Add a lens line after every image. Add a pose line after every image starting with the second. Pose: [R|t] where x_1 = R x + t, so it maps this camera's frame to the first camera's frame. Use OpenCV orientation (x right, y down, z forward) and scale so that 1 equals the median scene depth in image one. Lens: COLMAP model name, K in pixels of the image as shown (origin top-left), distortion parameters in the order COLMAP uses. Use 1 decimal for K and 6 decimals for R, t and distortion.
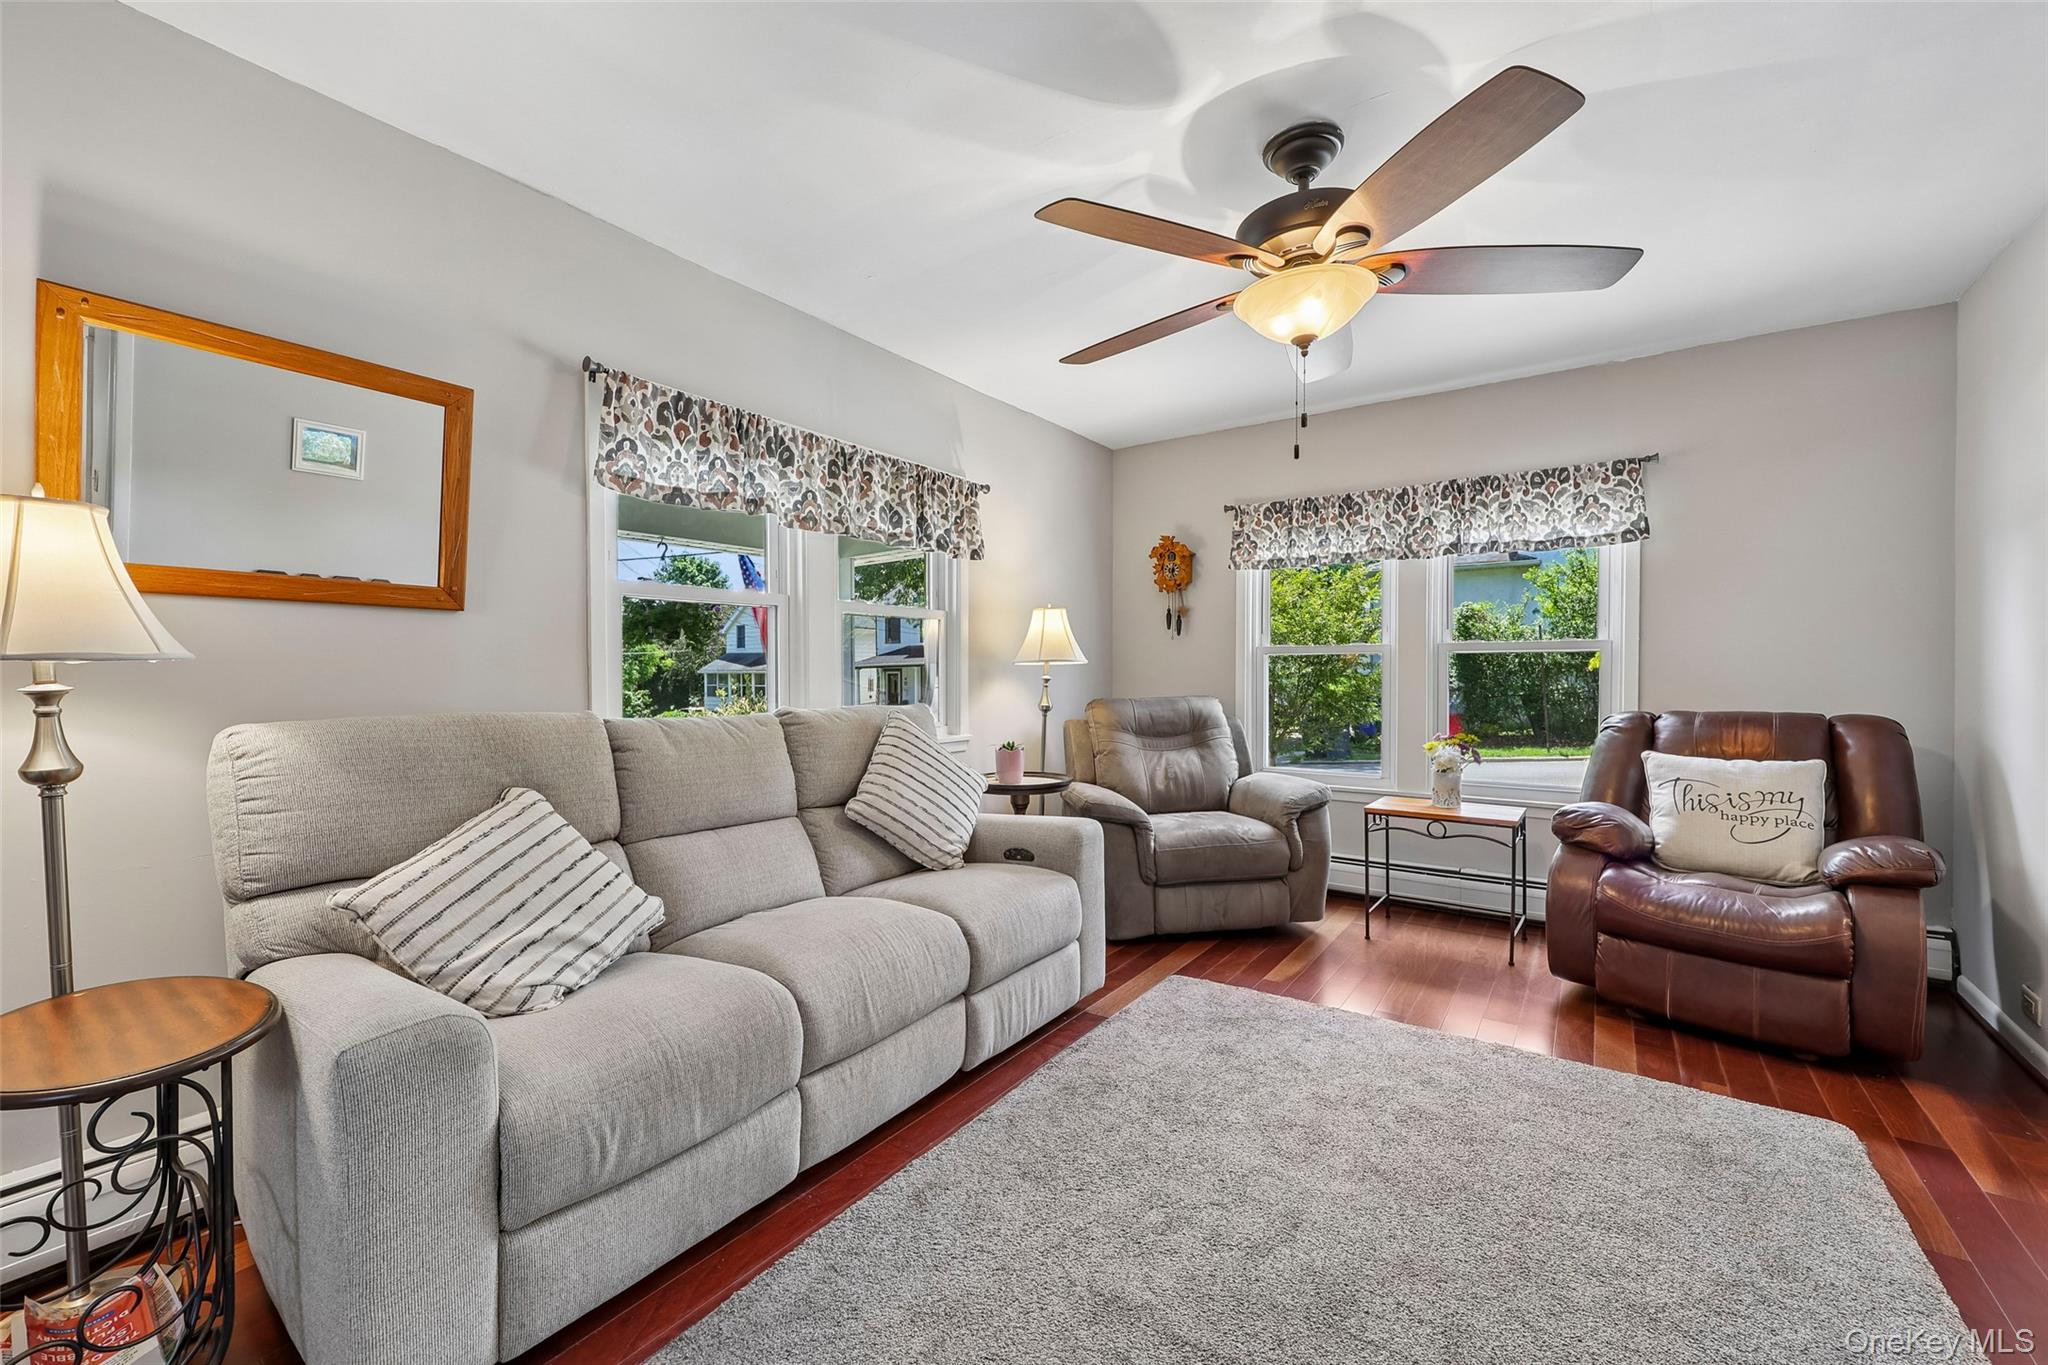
lens RADIAL K [[829.7, 0, 1018.5], [0, 829.7, 678.7], [0, 0, 1]] dist [0.001409, 0.001810]
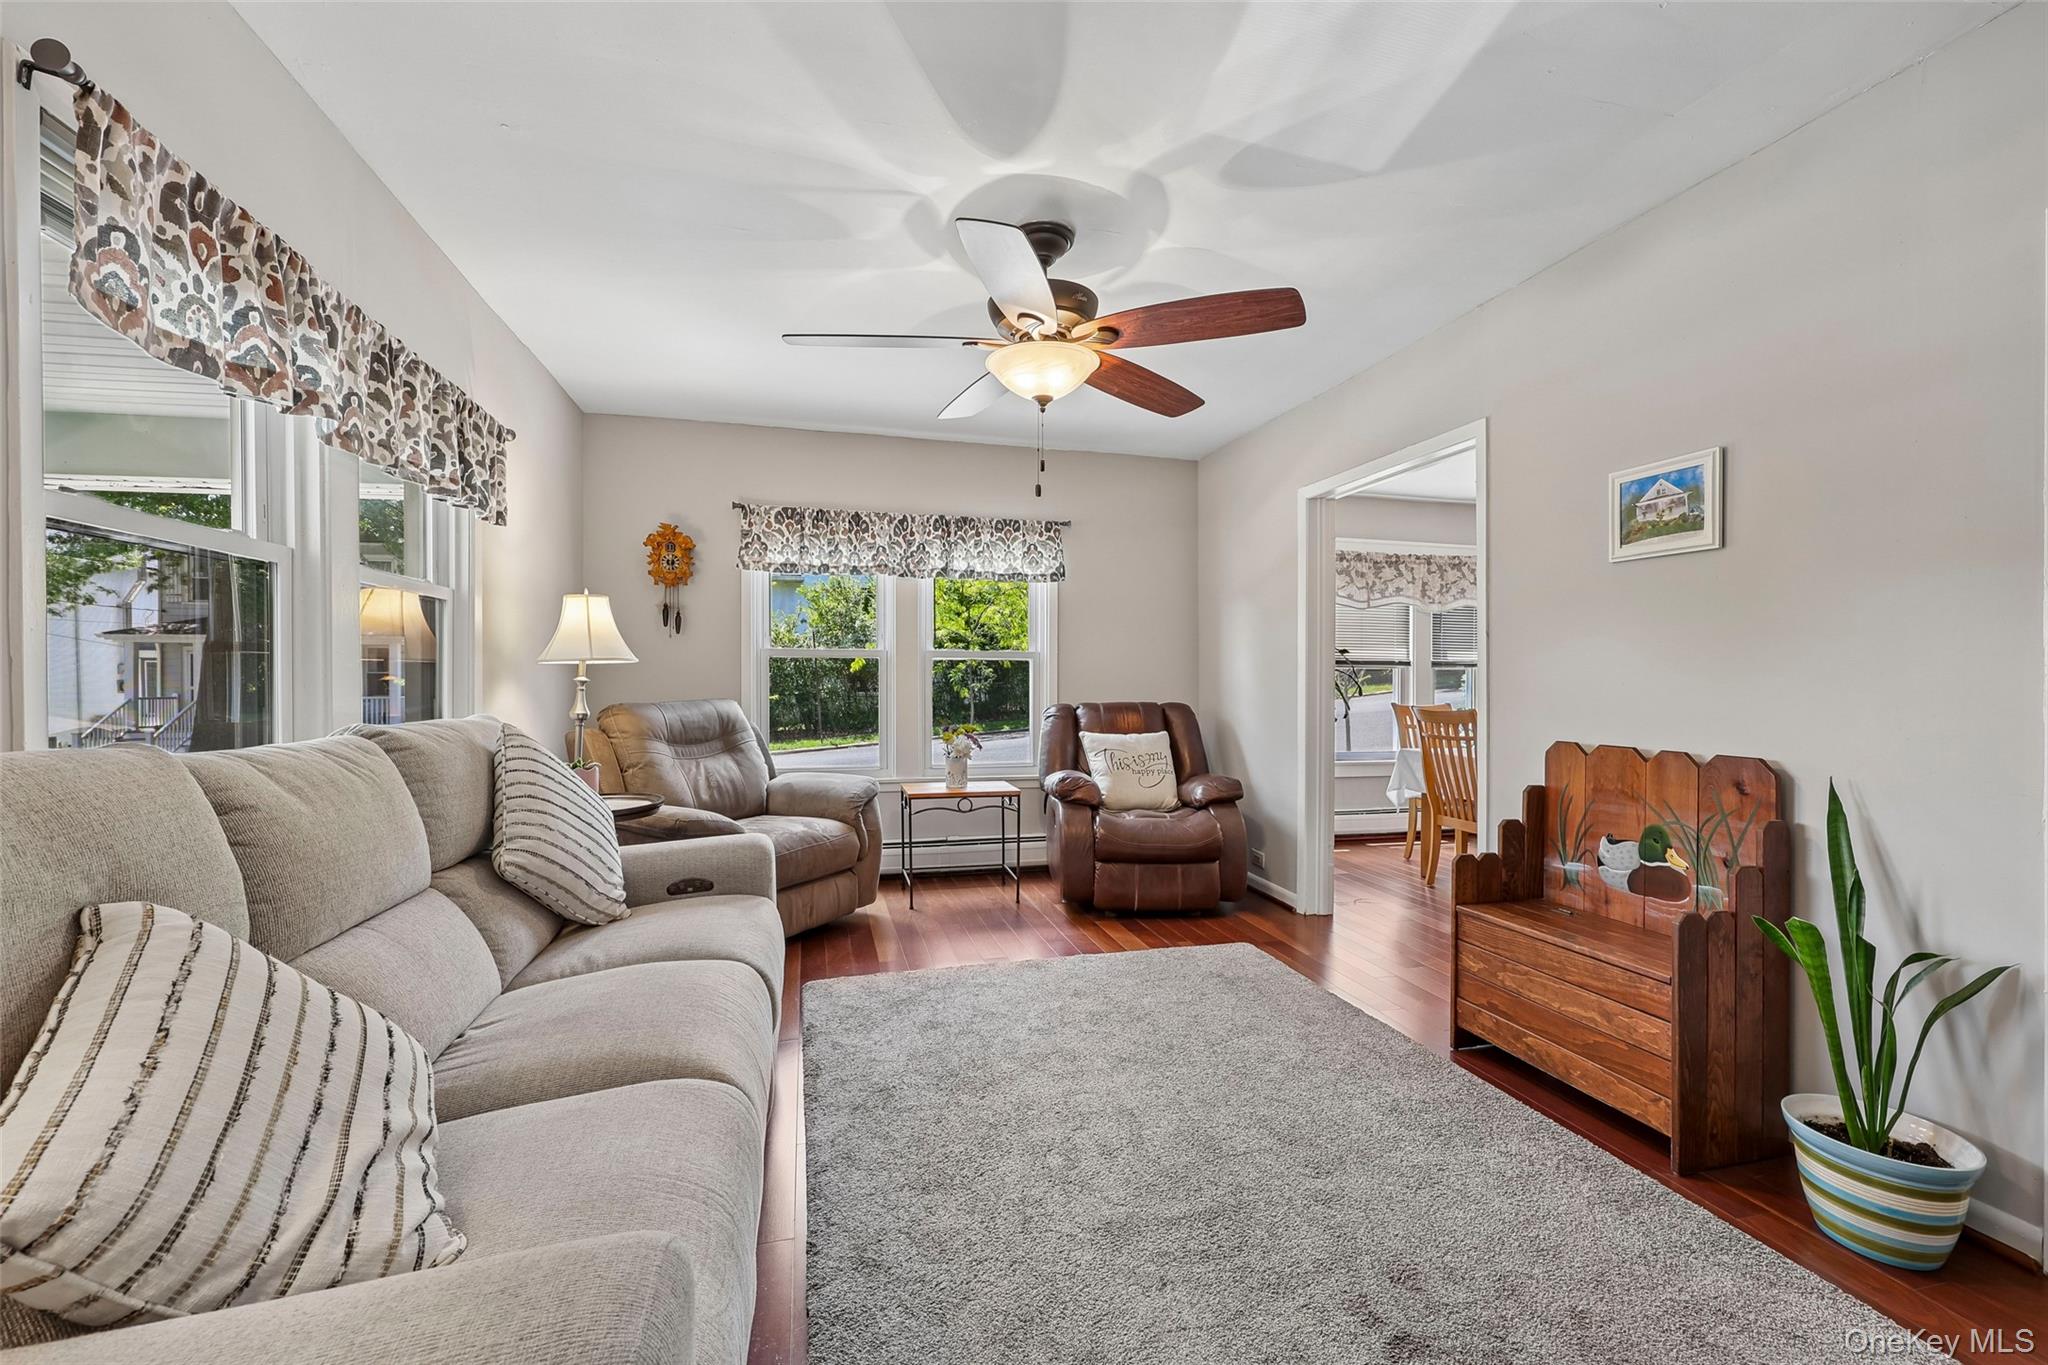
lens RADIAL K [[829.7, 0, 1030.4], [0, 829.7, 674.9], [0, 0, 1]] dist [0.001409, 0.001810]
pose [[0.639659, 0.004853, 0.768643, -0.399583], [0.000408, 0.999978, -0.006652, -0.000168], [-0.768659, 0.004568, 0.639643, 0.168544]]
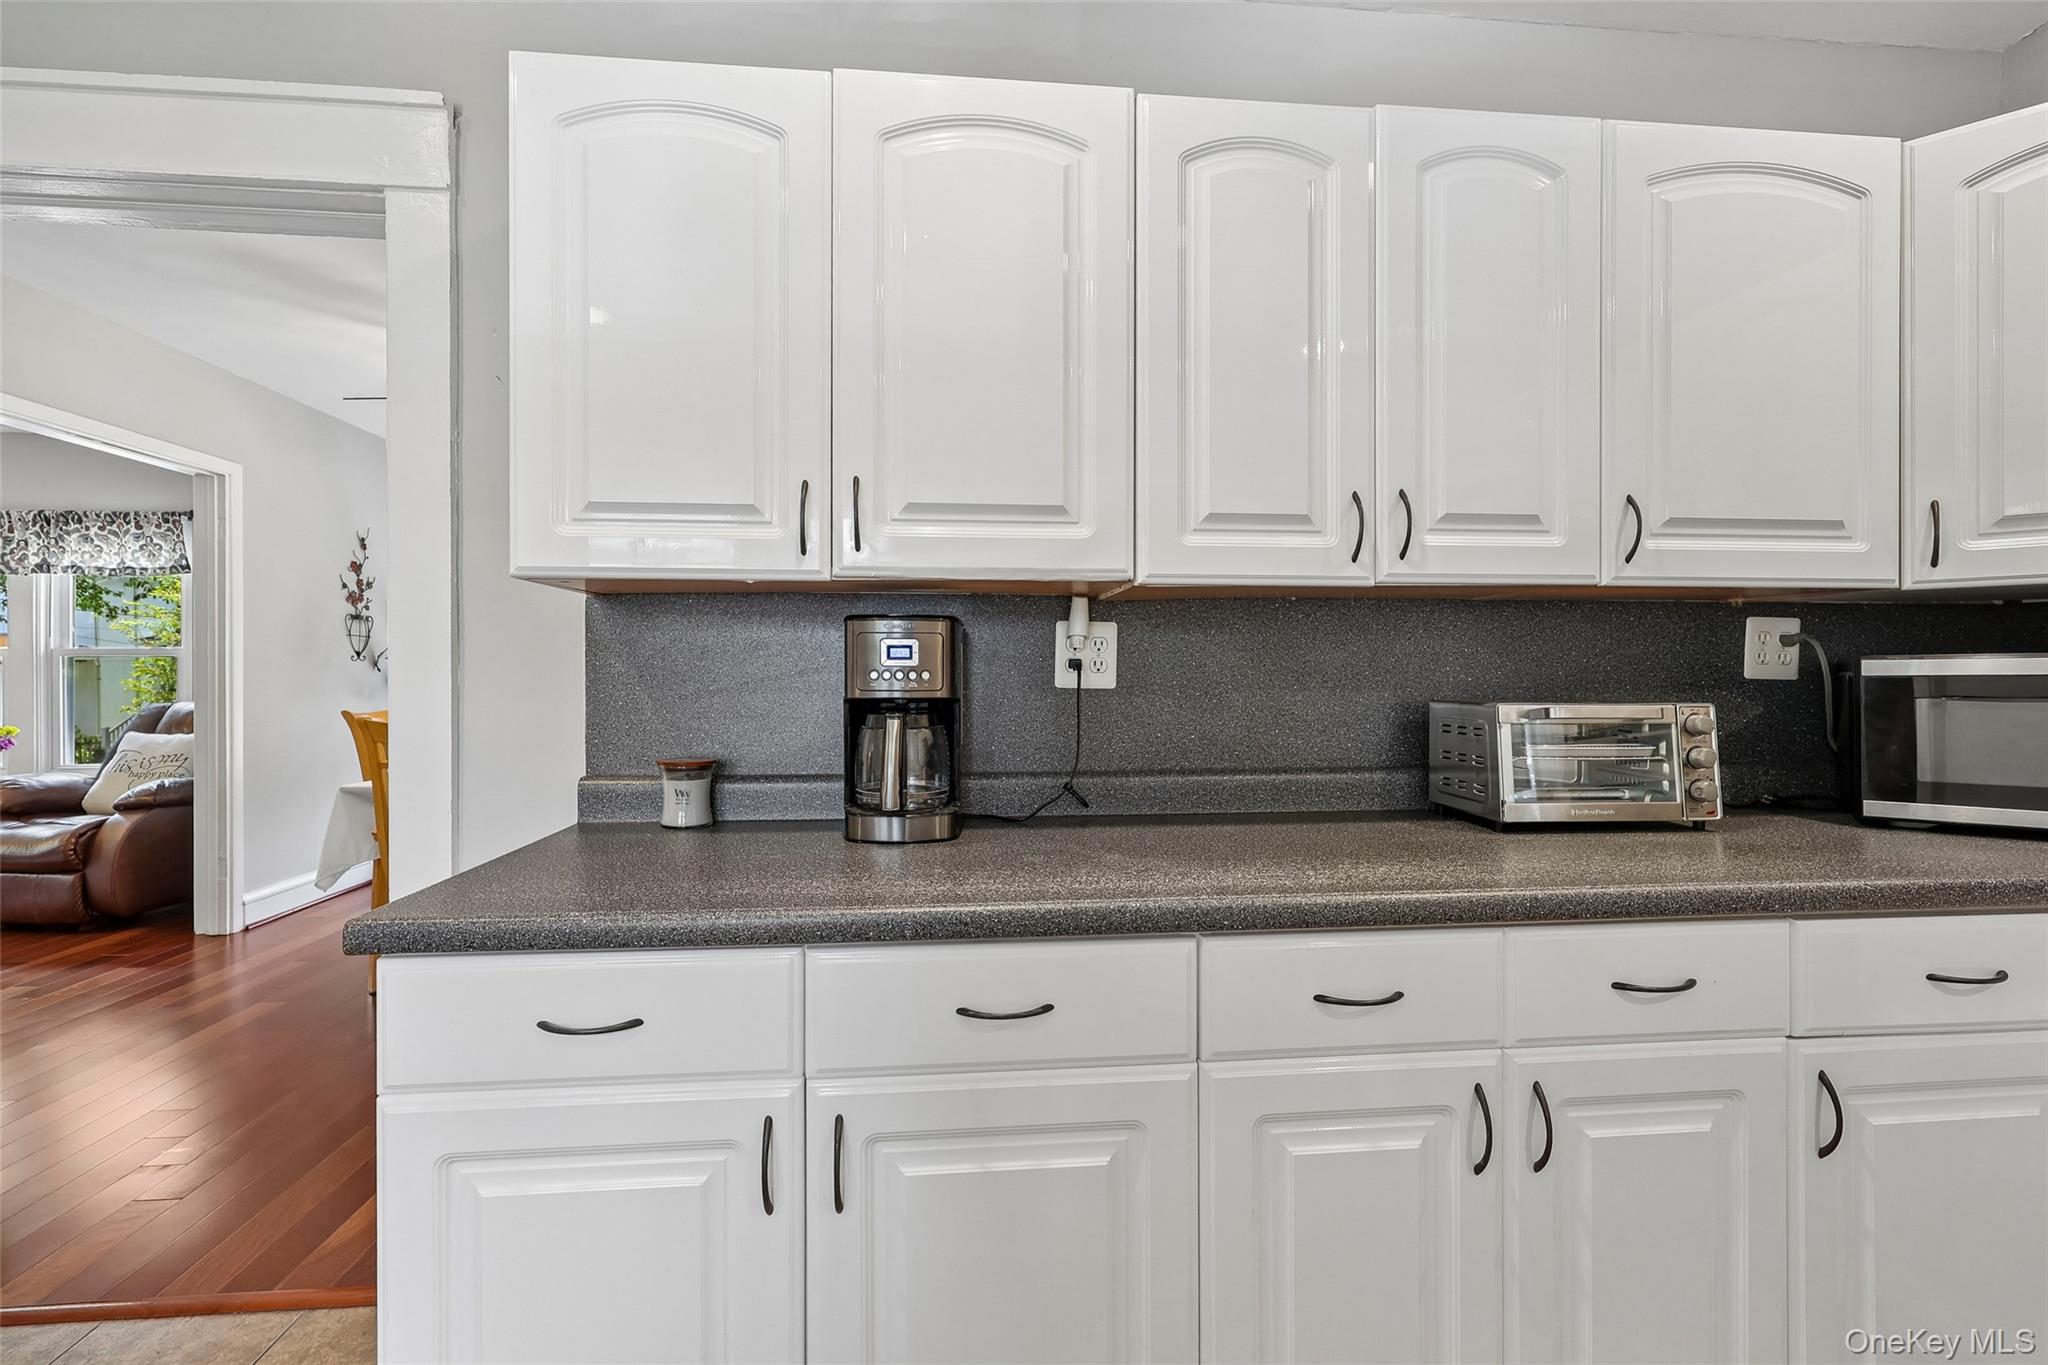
lens RADIAL K [[829.7, 0, 995.0], [0, 829.7, 688.9], [0, 0, 1]] dist [0.001409, 0.001810]
pose [[0.774119, -0.015682, 0.632846, 1.033087], [0.005799, 0.999827, 0.017682, 0.004645], [-0.633014, -0.010018, 0.774076, -1.002462]]
